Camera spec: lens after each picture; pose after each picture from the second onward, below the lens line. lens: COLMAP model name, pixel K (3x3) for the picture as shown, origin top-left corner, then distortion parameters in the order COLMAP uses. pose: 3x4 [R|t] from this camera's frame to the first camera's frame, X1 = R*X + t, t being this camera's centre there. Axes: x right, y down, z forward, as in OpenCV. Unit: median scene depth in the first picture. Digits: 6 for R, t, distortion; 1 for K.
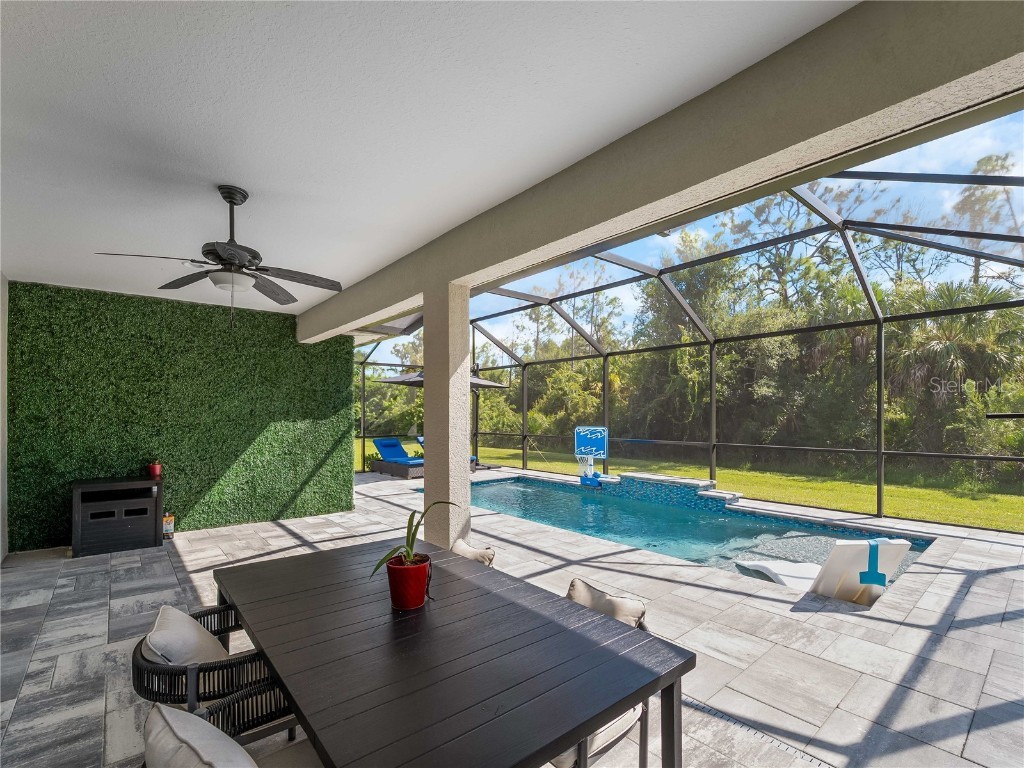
lens RADIAL K [[474.5, 0, 515.2], [0, 474.5, 415.1], [0, 0, 1]] dist [-0.001951, -0.000739]
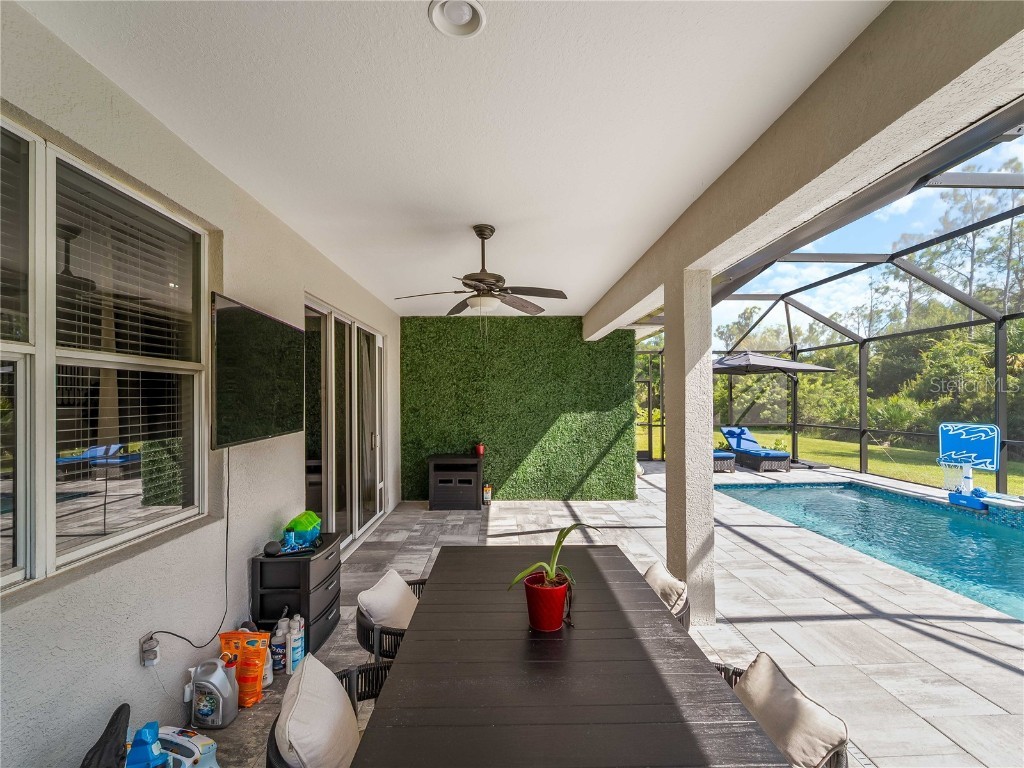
lens RADIAL K [[466.7, 0, 515.0], [0, 466.7, 399.2], [0, 0, 1]] dist [-0.000756, -0.000605]
pose [[0.784163, -0.002640, -0.620549, 0.095476], [0.002484, 0.999996, -0.001116, -0.019237], [0.620550, -0.000666, 0.784167, 0.060884]]
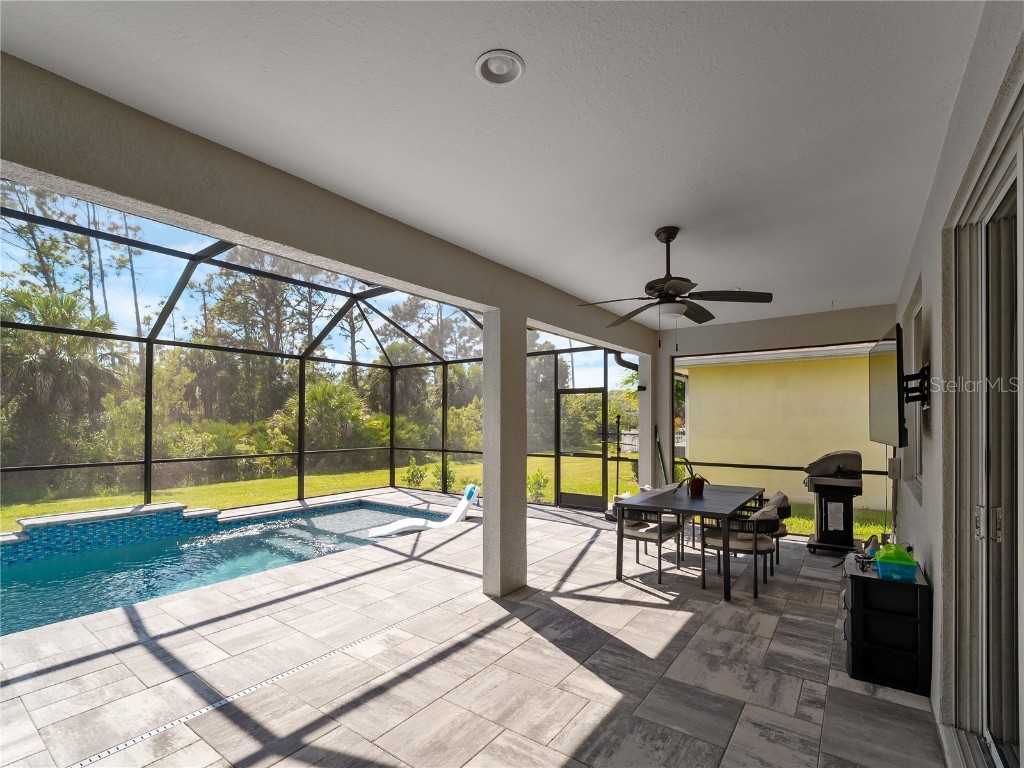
lens RADIAL K [[472.3, 0, 517.1], [0, 472.3, 386.9], [0, 0, 1]] dist [-0.002740, -0.001058]
pose [[-0.241449, 0.073311, 0.967640, -0.802145], [0.004204, 0.997212, -0.074502, -0.007760], [-0.970404, -0.013921, -0.241084, 0.796911]]
